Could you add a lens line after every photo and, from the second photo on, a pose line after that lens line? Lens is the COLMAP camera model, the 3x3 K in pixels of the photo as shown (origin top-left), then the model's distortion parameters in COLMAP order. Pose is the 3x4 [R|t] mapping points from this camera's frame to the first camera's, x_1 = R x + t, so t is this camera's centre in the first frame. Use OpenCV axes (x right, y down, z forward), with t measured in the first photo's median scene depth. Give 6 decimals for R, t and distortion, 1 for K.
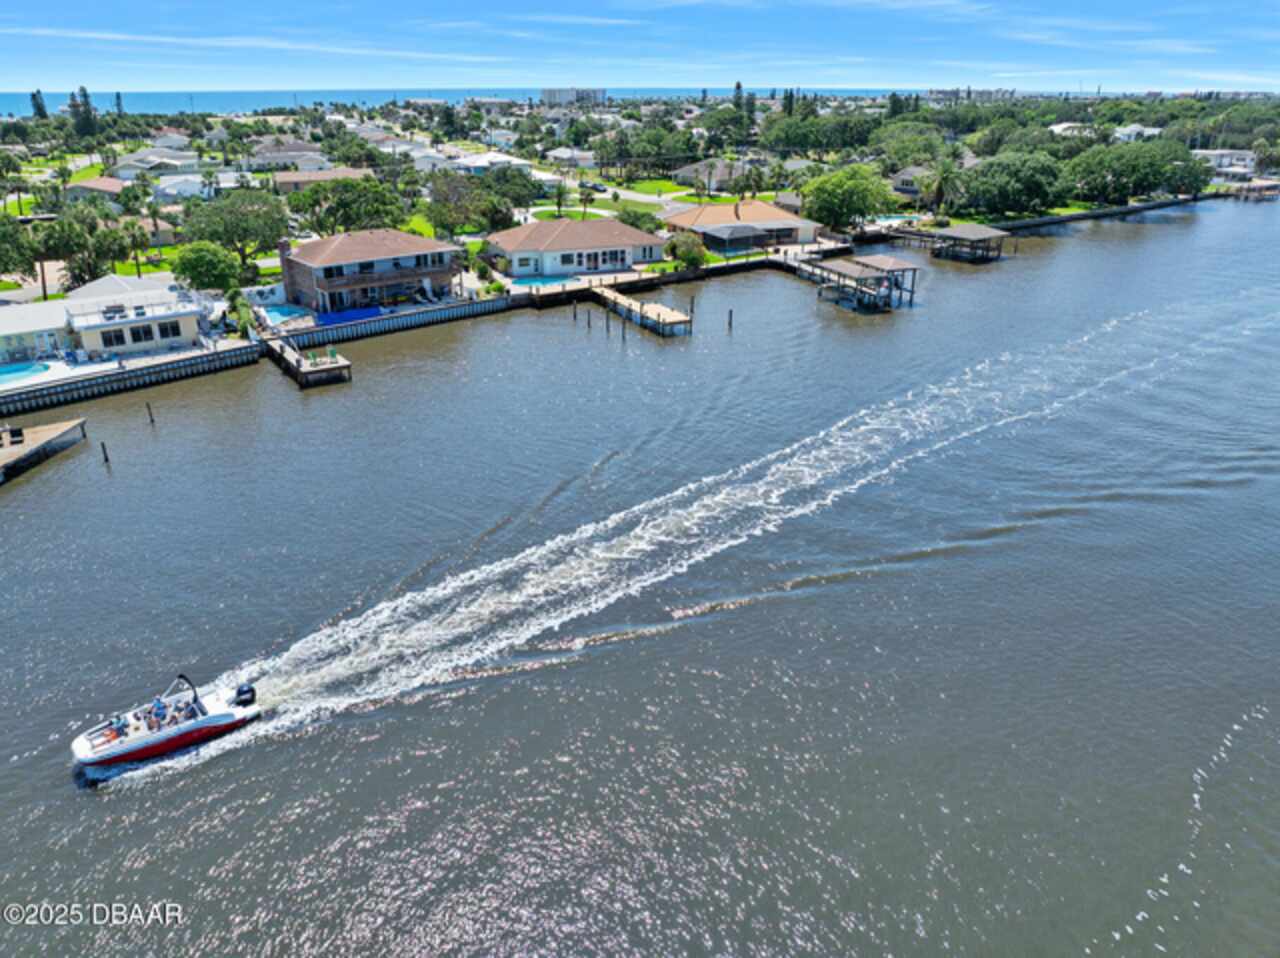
lens RADIAL K [[903.4, 0, 640.0], [0, 903.4, 479.0], [0, 0, 1]] dist [-0.008060, -0.055509]
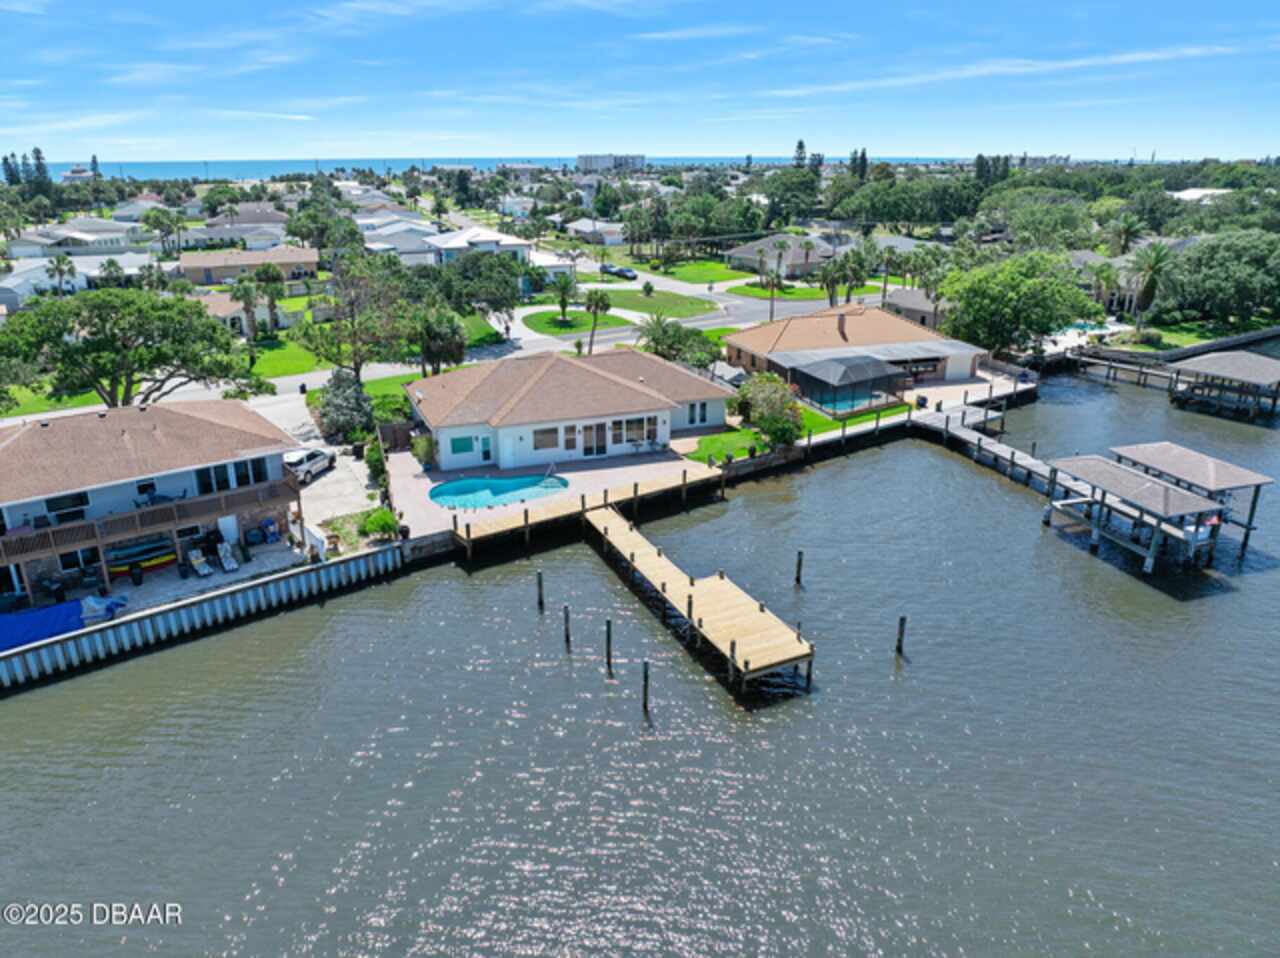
lens RADIAL K [[903.4, 0, 640.0], [0, 903.4, 479.0], [0, 0, 1]] dist [-0.008060, -0.055509]
pose [[0.999108, 0.011888, -0.040516, -0.002411], [-0.014586, 0.997649, -0.066966, -0.101876], [0.039624, 0.067497, 0.996932, 0.264489]]
